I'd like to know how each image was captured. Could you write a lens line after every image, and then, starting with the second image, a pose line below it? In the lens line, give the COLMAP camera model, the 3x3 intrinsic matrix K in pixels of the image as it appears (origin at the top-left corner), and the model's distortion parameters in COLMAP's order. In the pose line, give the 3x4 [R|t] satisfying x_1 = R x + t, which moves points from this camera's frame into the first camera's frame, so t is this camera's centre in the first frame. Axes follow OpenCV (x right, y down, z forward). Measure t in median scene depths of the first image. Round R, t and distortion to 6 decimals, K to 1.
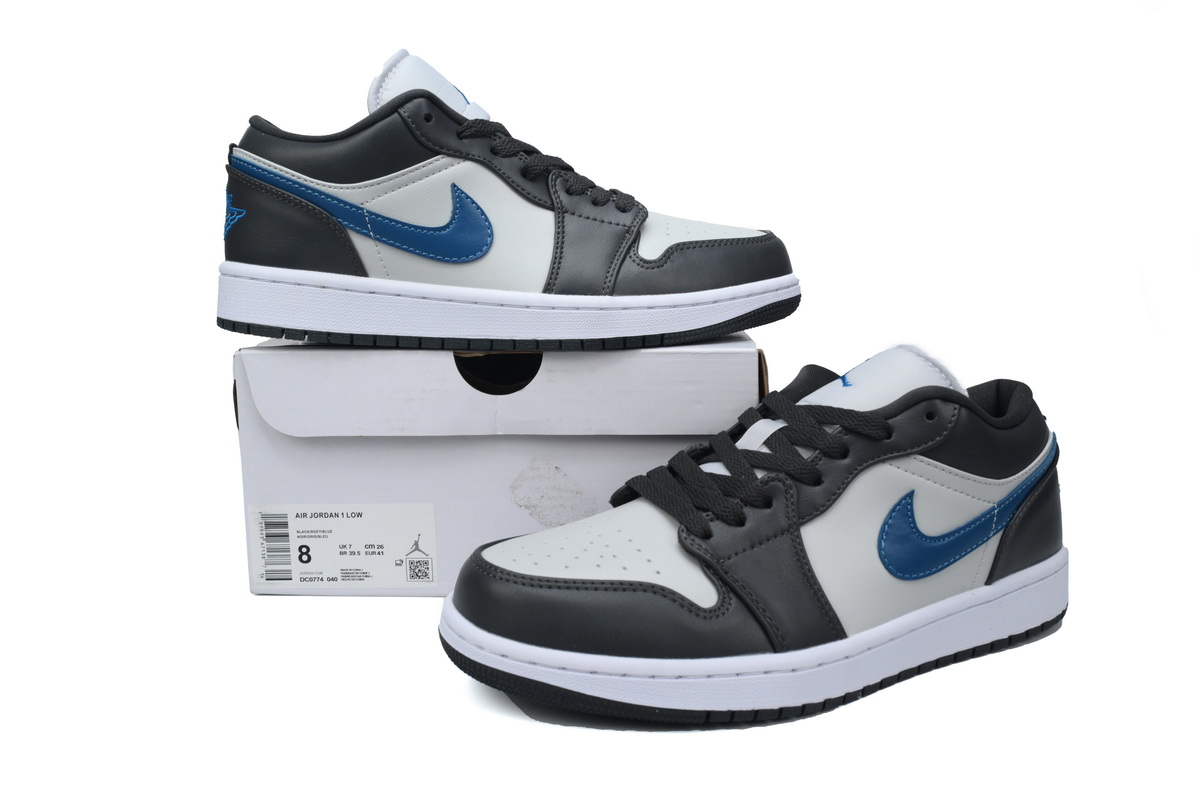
lens RADIAL K [[1010.8, 0, 600.0], [0, 1010.8, 400.0], [0, 0, 1]] dist [0.002637, -0.000985]
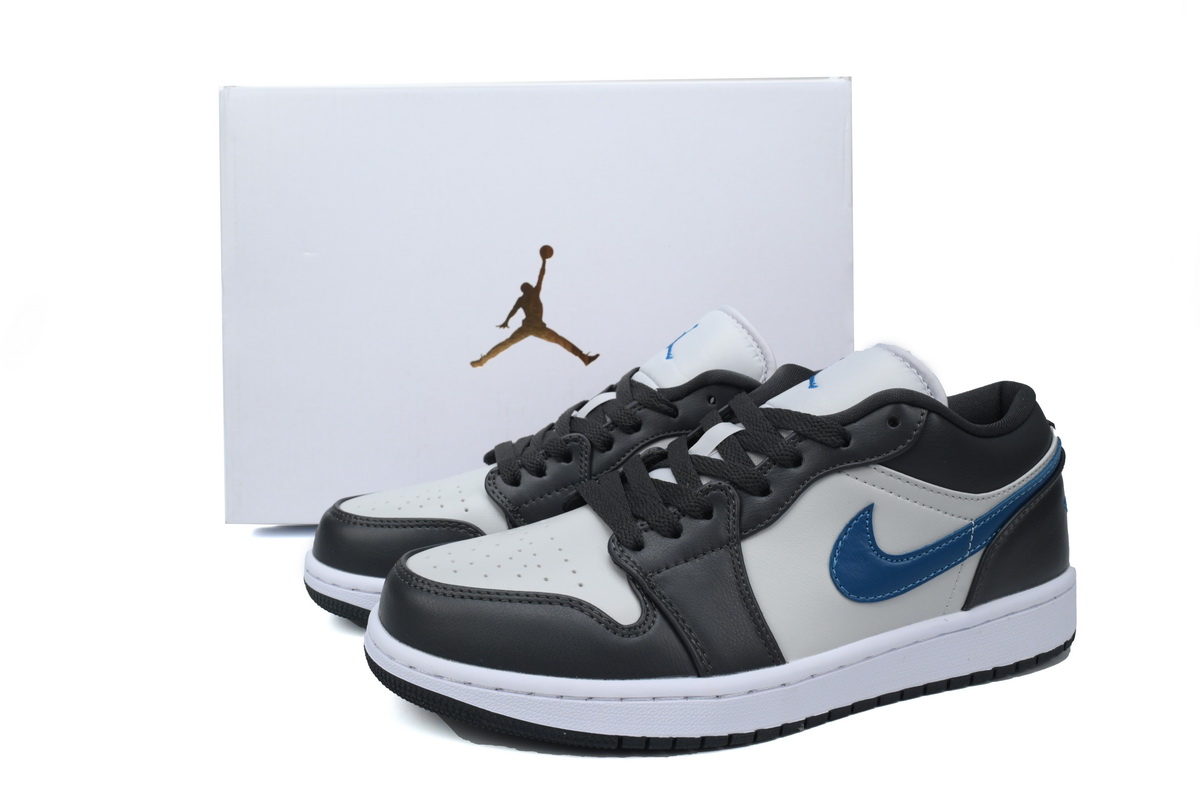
lens RADIAL K [[1010.8, 0, 600.0], [0, 1010.8, 400.0], [0, 0, 1]] dist [0.002637, -0.000985]
pose [[0.991359, 0.011535, -0.130672, 0.186645], [-0.010855, 0.999924, 0.005913, -0.006485], [0.130730, -0.004444, 0.991408, 0.069404]]
